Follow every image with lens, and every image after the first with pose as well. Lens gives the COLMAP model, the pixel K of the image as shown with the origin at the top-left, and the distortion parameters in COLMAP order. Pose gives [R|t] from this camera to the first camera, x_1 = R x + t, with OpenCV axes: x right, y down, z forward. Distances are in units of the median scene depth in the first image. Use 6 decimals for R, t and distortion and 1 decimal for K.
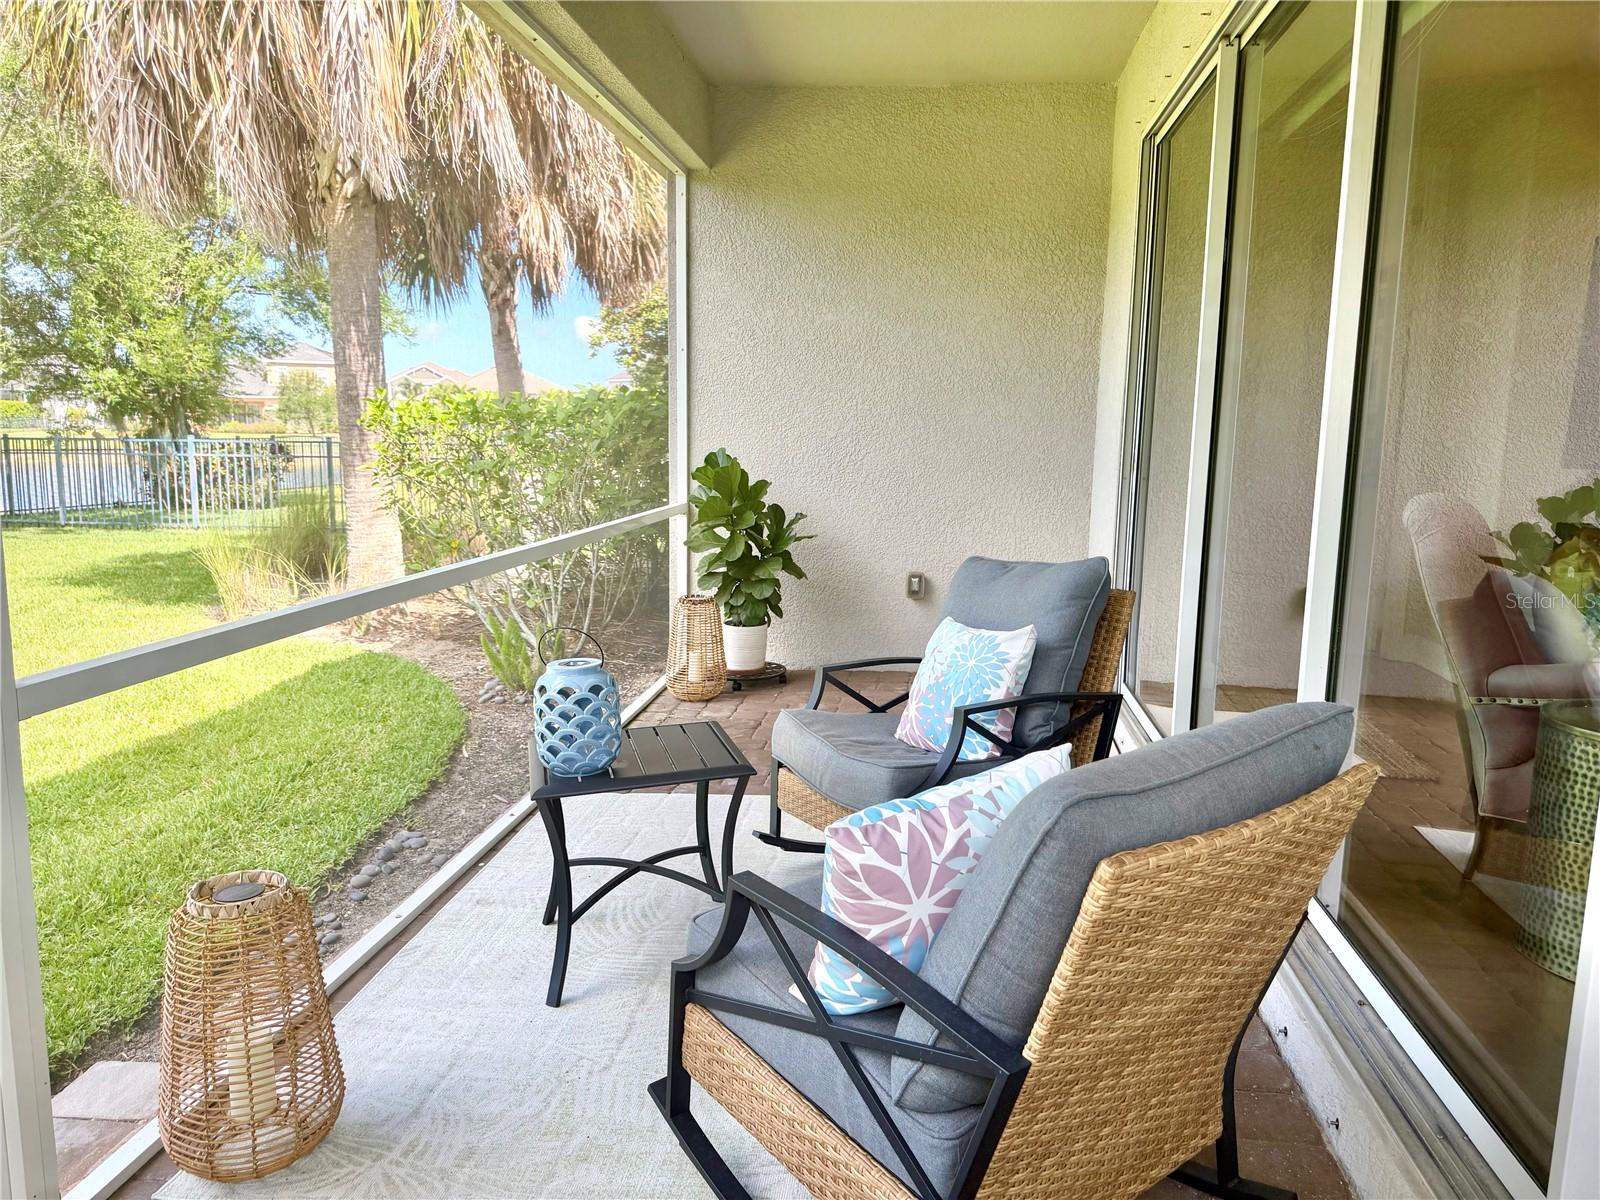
lens RADIAL K [[1128.2, 0, 799.0], [0, 1128.2, 605.3], [0, 0, 1]] dist [0.032374, -0.000574]
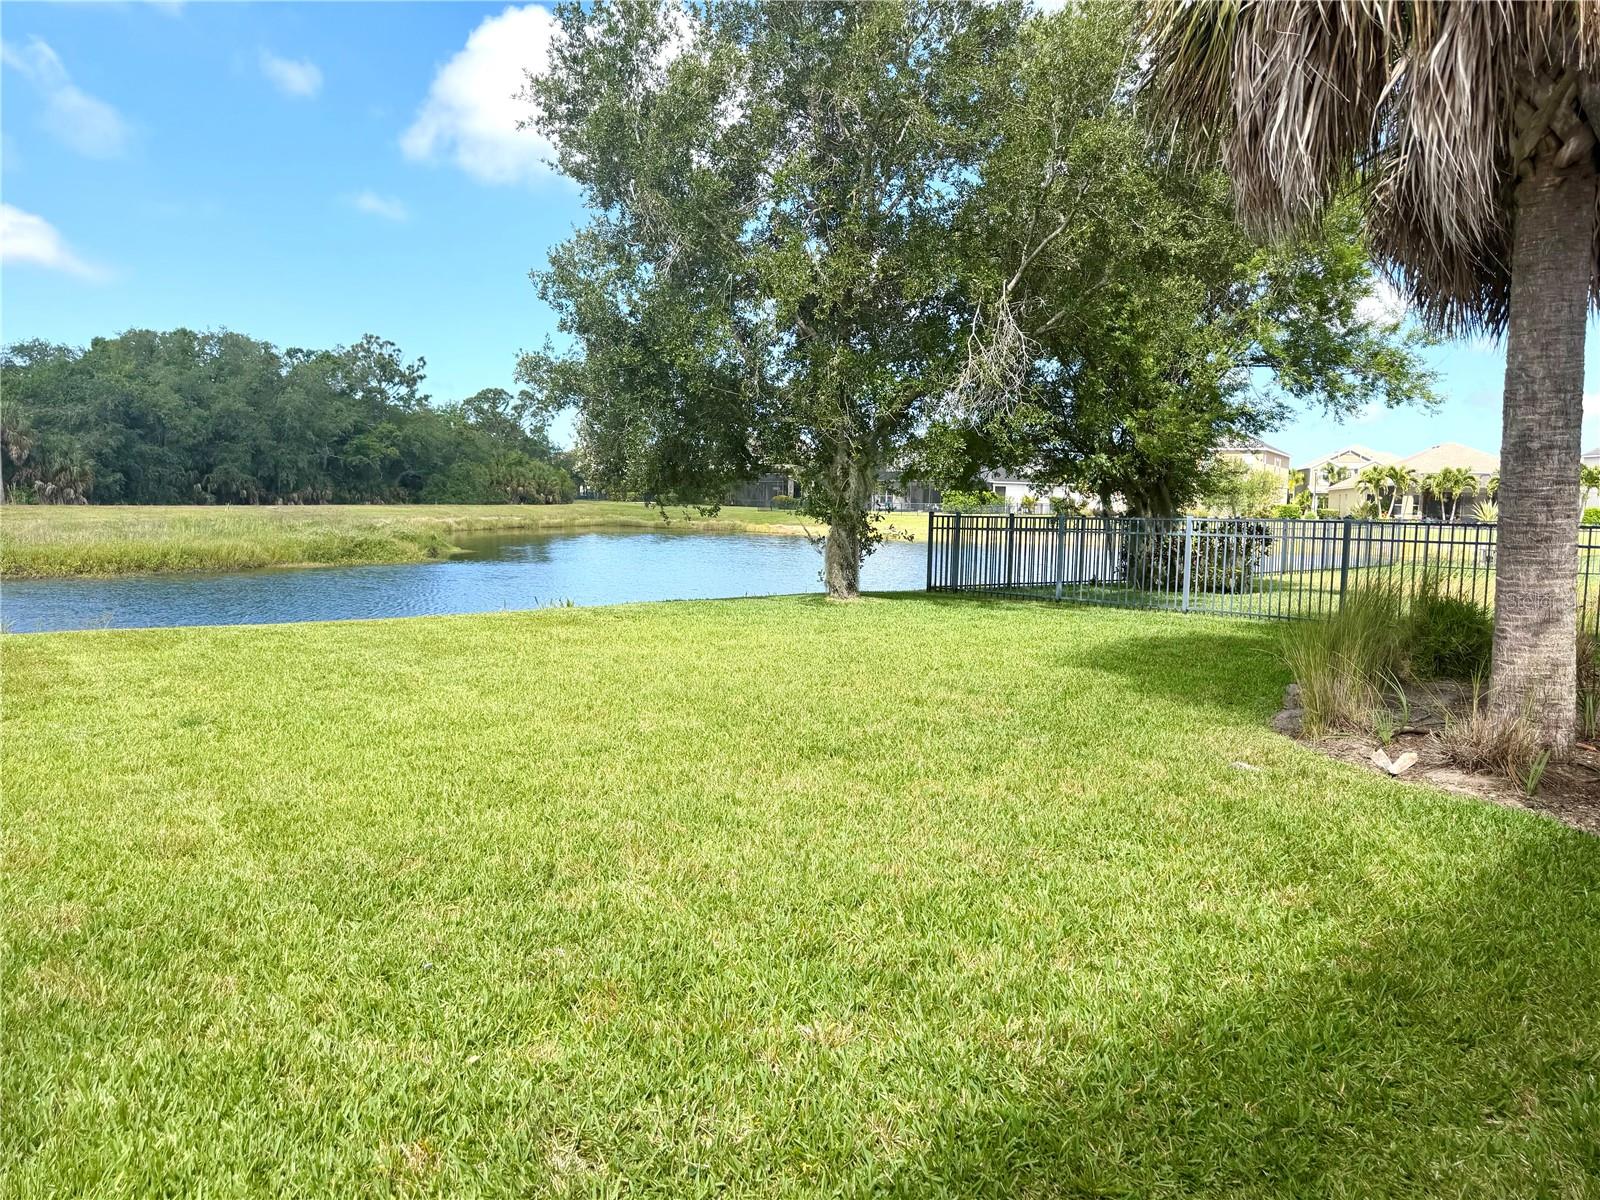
lens RADIAL K [[1121.2, 0, 805.4], [0, 1121.2, 604.2], [0, 0, 1]] dist [0.066315, -0.109943]
pose [[0.735221, 0.063176, -0.674876, -0.108770], [-0.114704, 0.992884, -0.032015, -0.006962], [0.668051, 0.100949, 0.737236, 0.088805]]
